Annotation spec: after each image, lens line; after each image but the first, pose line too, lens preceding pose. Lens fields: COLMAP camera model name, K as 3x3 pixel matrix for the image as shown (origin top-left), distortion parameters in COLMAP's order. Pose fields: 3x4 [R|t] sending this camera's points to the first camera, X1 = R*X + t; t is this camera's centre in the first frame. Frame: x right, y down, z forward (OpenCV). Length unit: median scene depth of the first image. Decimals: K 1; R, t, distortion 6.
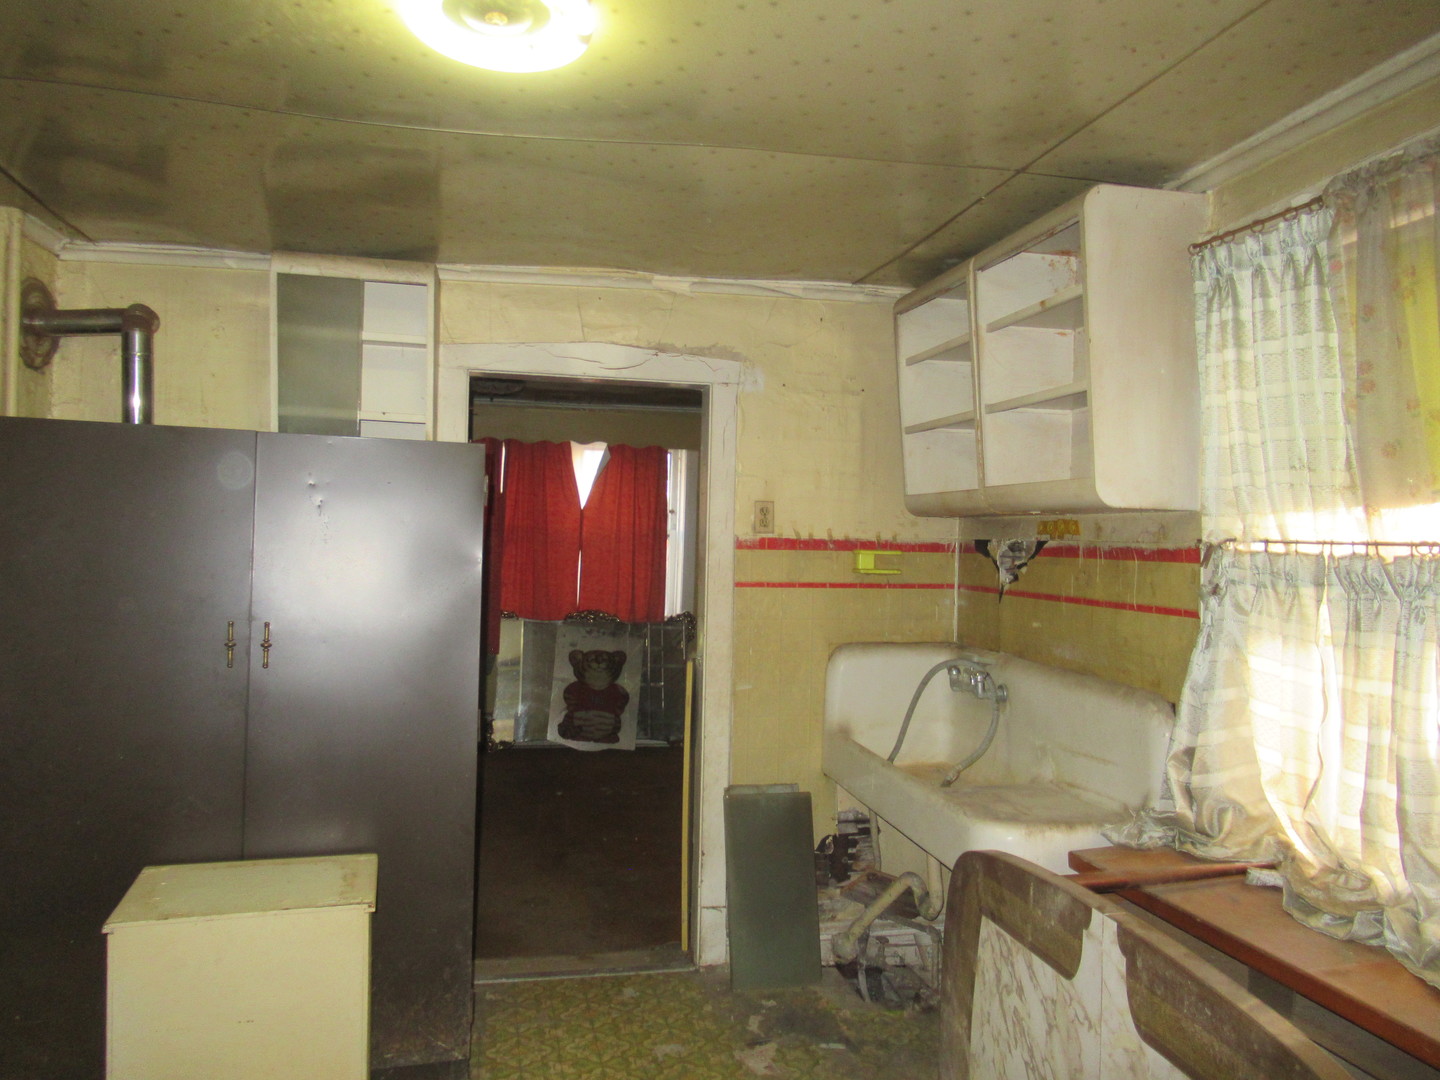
lens RADIAL K [[1073.0, 0, 722.1], [0, 1073.0, 543.4], [0, 0, 1]] dist [0.056429, 0.006121]
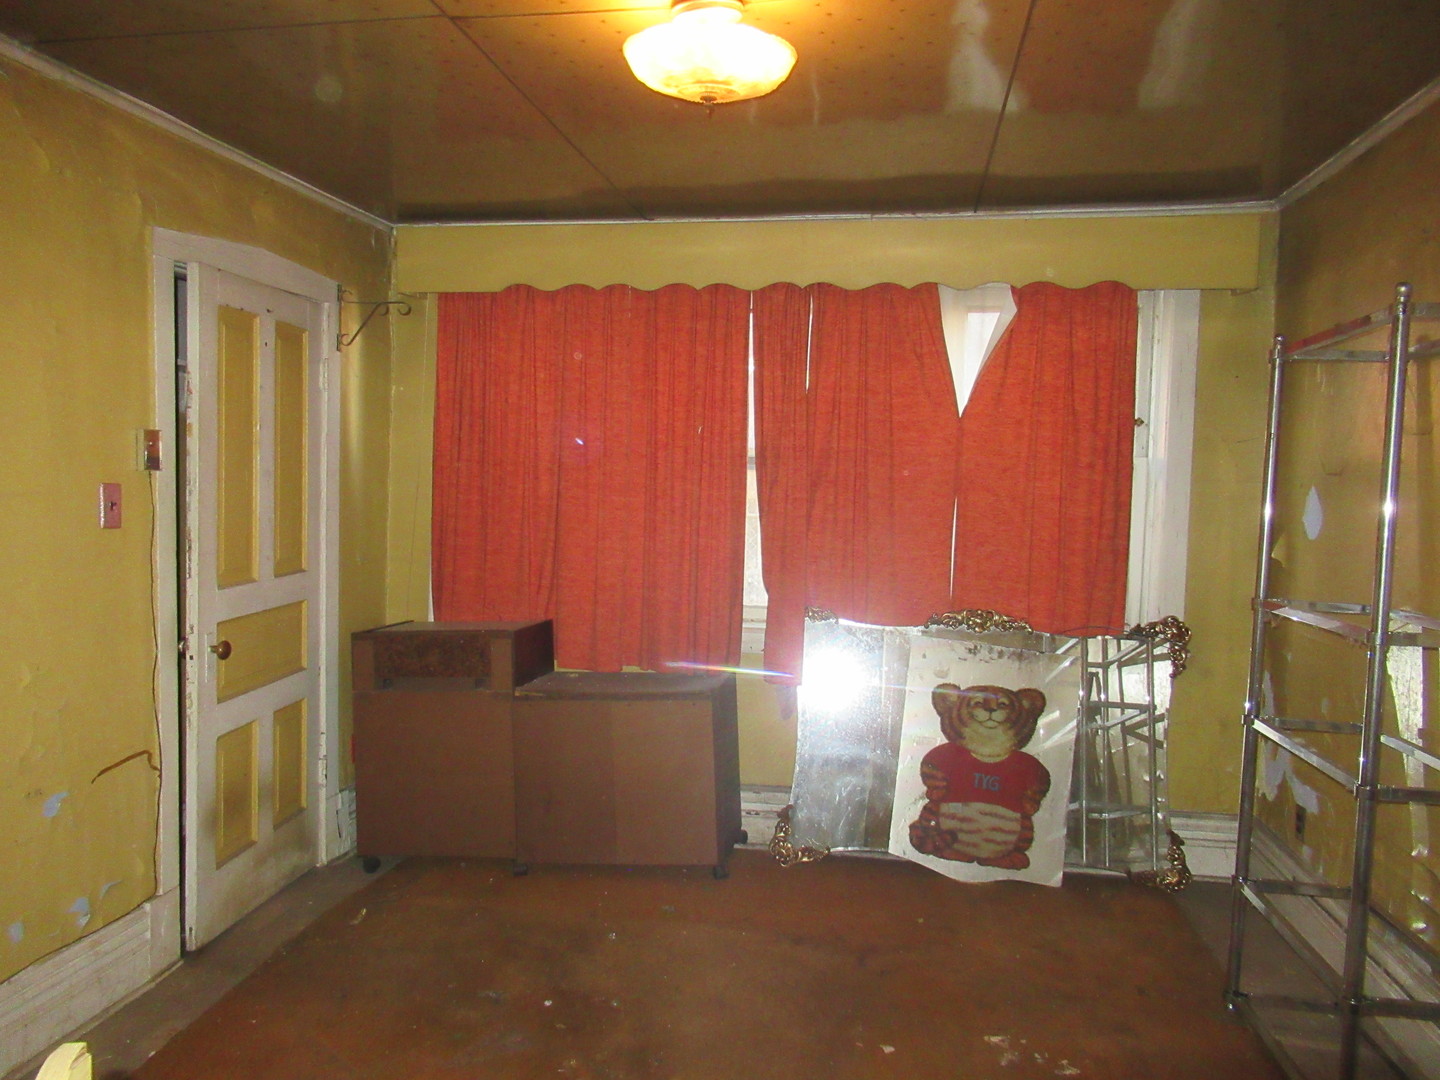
lens RADIAL K [[1073.0, 0, 725.1], [0, 1073.0, 543.3], [0, 0, 1]] dist [0.056429, 0.006121]
pose [[0.934392, 0.018059, -0.355789, -0.049995], [0.002529, 0.998353, 0.057316, -0.000774], [0.356238, -0.054455, 0.932807, 0.469248]]
